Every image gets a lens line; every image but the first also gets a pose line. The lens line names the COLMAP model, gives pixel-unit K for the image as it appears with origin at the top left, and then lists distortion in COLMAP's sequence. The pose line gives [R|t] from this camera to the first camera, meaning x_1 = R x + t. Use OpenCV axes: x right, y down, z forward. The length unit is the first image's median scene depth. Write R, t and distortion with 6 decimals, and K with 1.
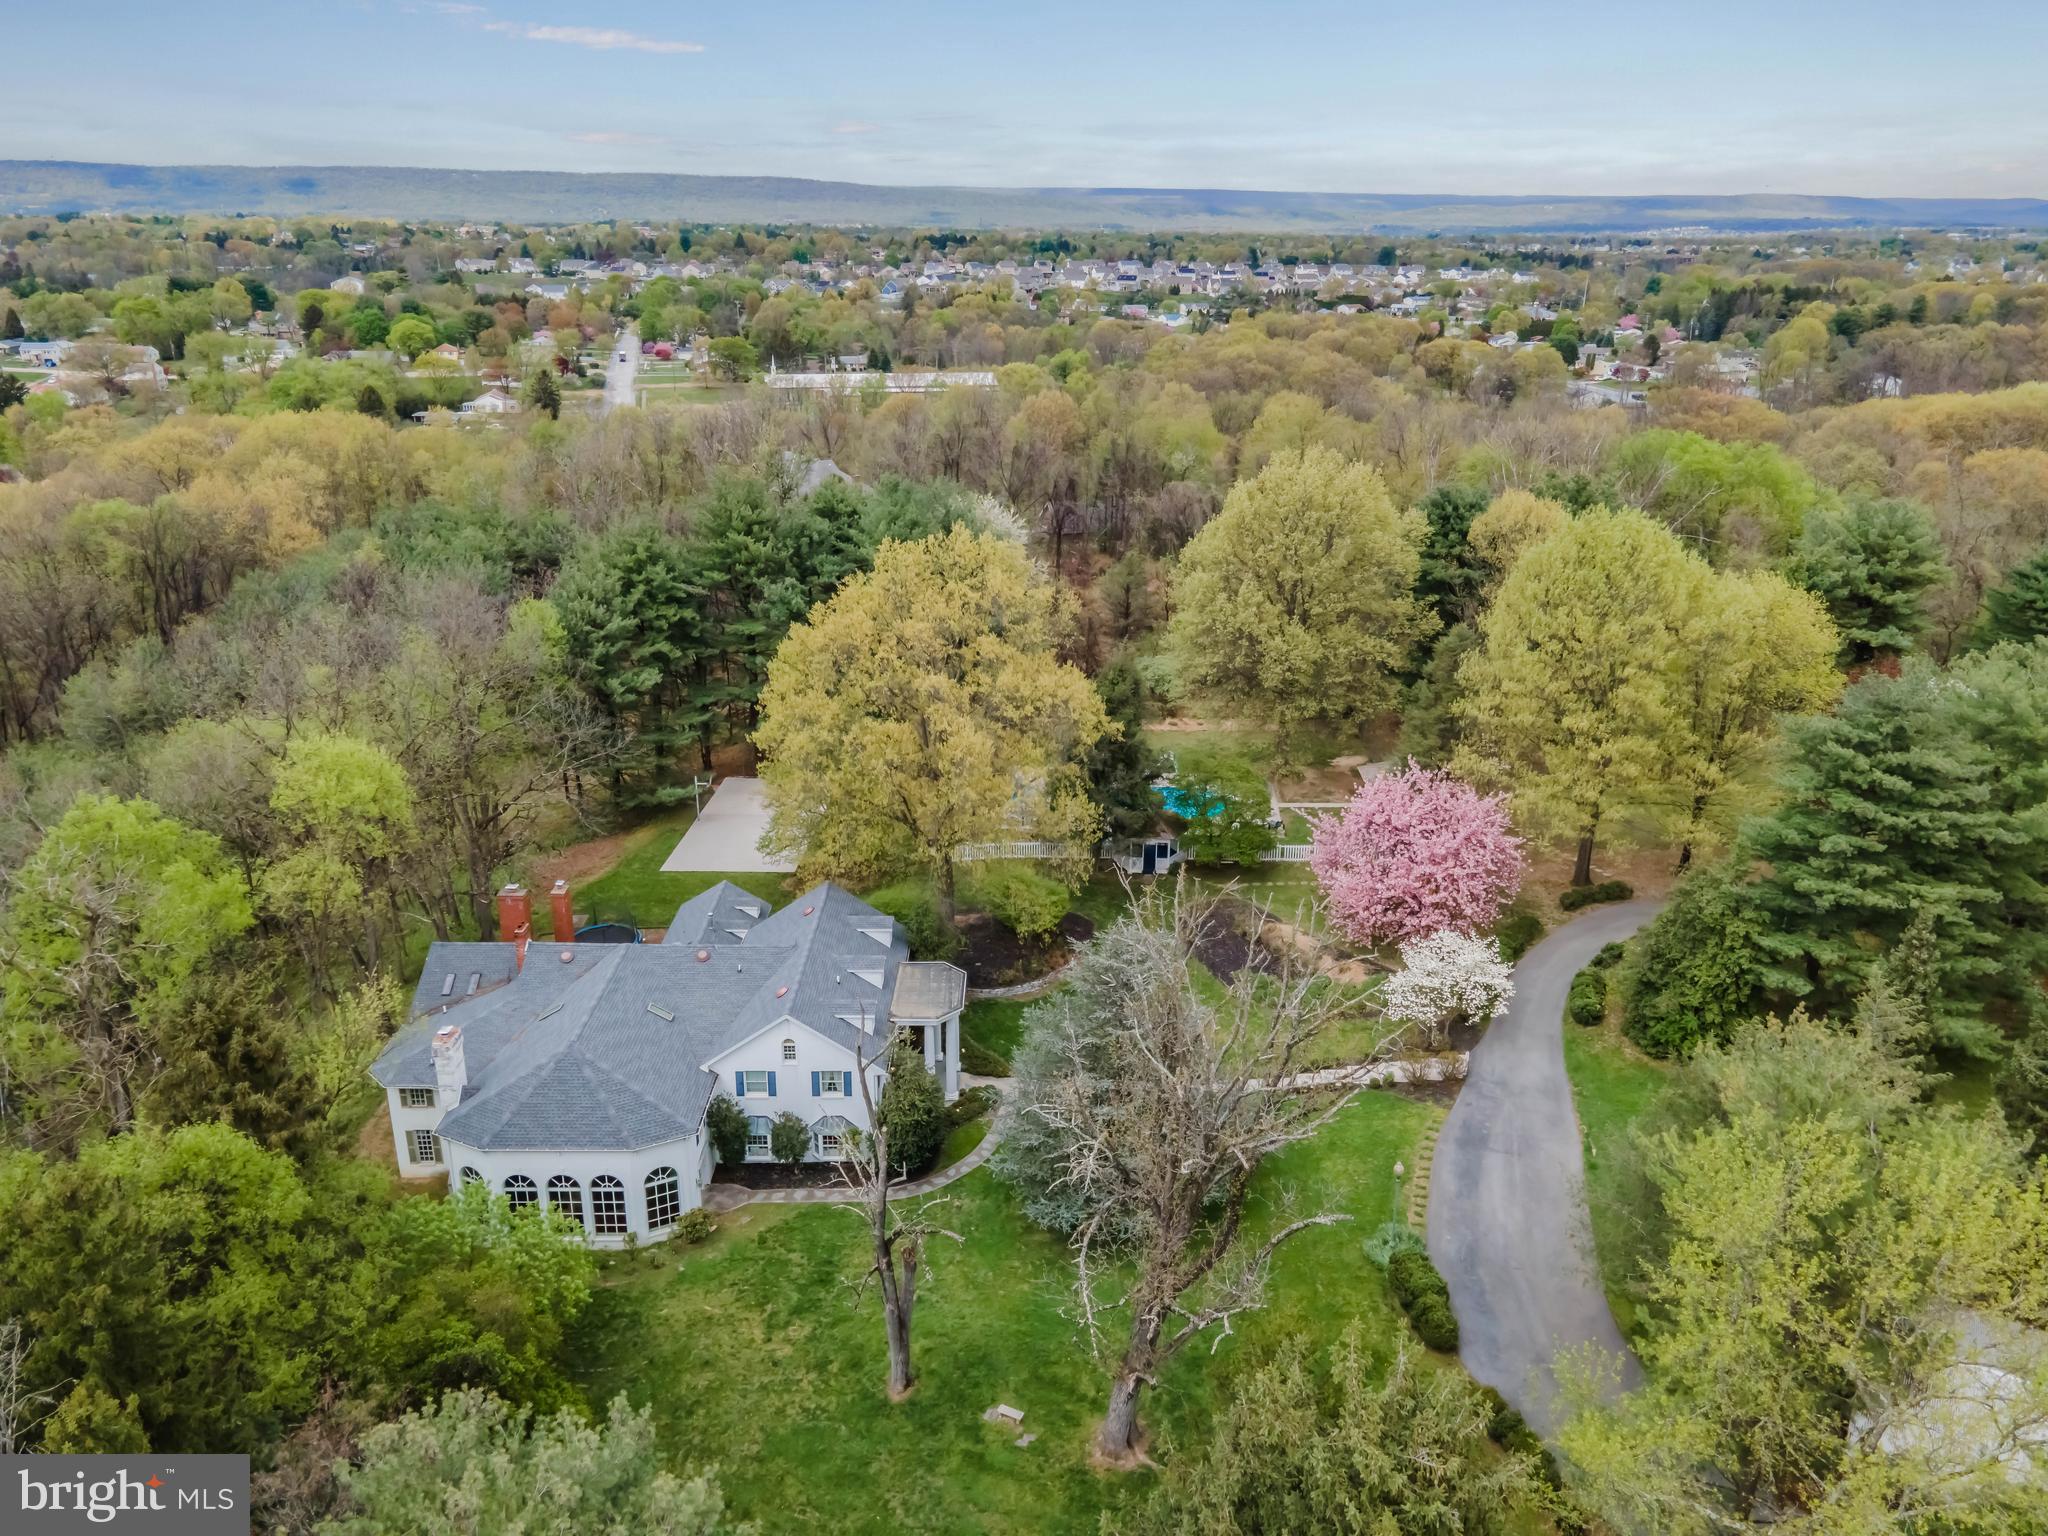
lens RADIAL K [[1555.2, 0, 1024.0], [0, 1555.2, 768.0], [0, 0, 1]] dist [0.006676, 0.004149]
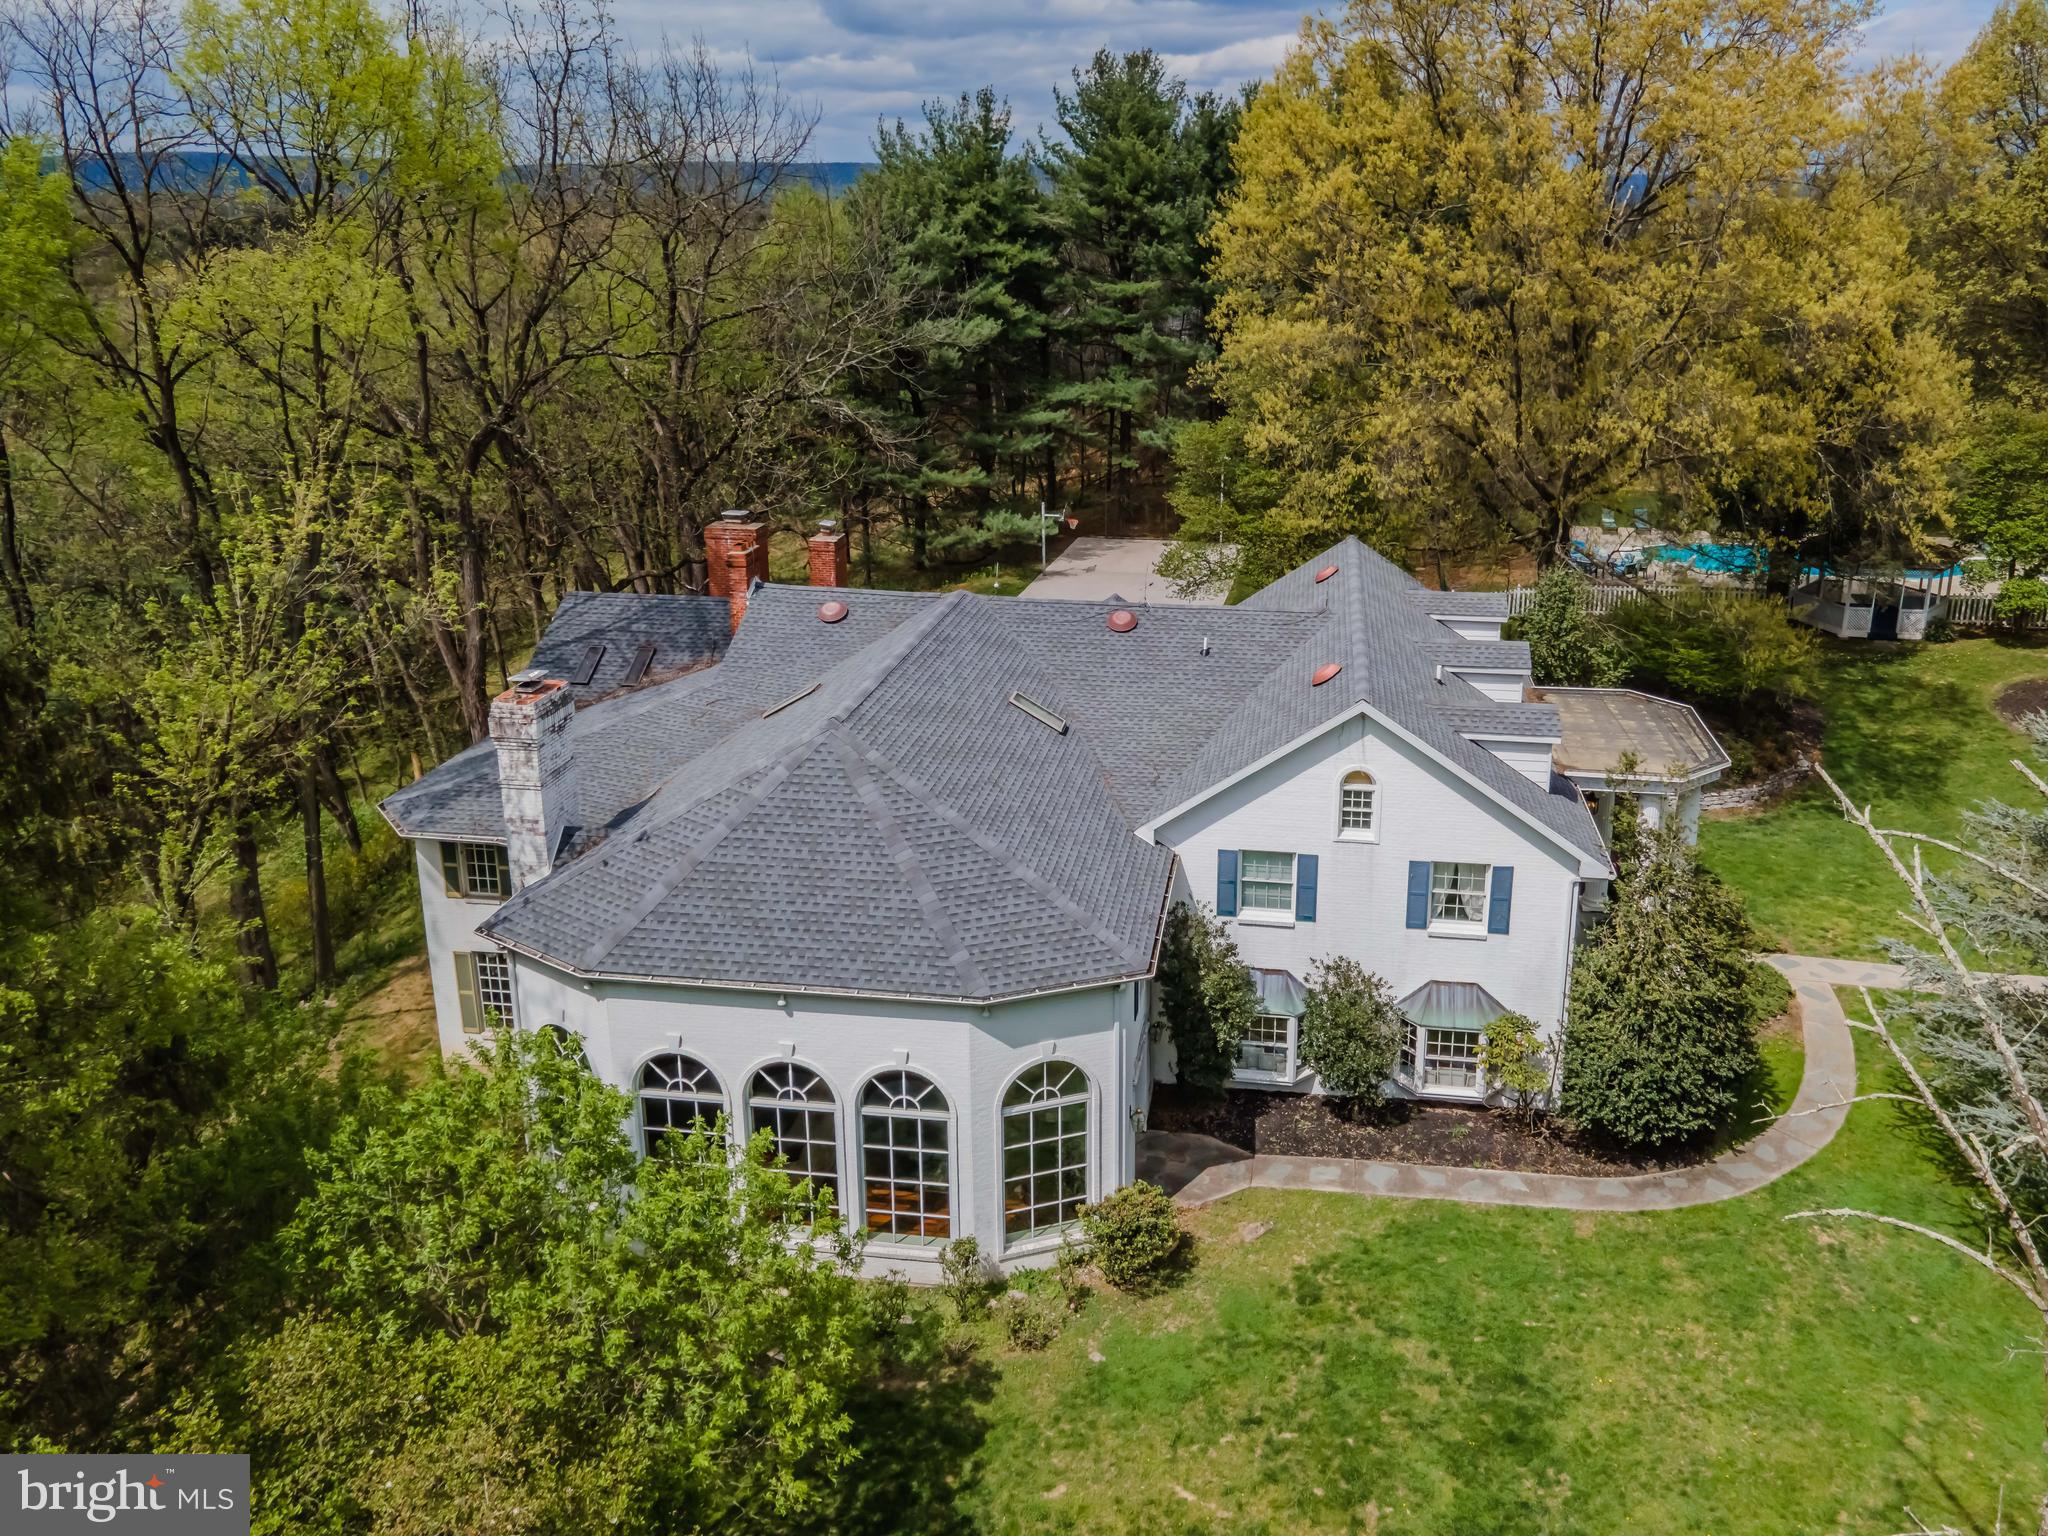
lens RADIAL K [[1427.3, 0, 1031.5], [0, 1427.3, 716.0], [0, 0, 1]] dist [0.042526, 0.004707]
pose [[0.987352, 0.028972, -0.155876, -0.170778], [-0.039599, 0.997066, -0.065510, 0.180190], [0.153521, 0.070854, 0.985602, 0.603639]]
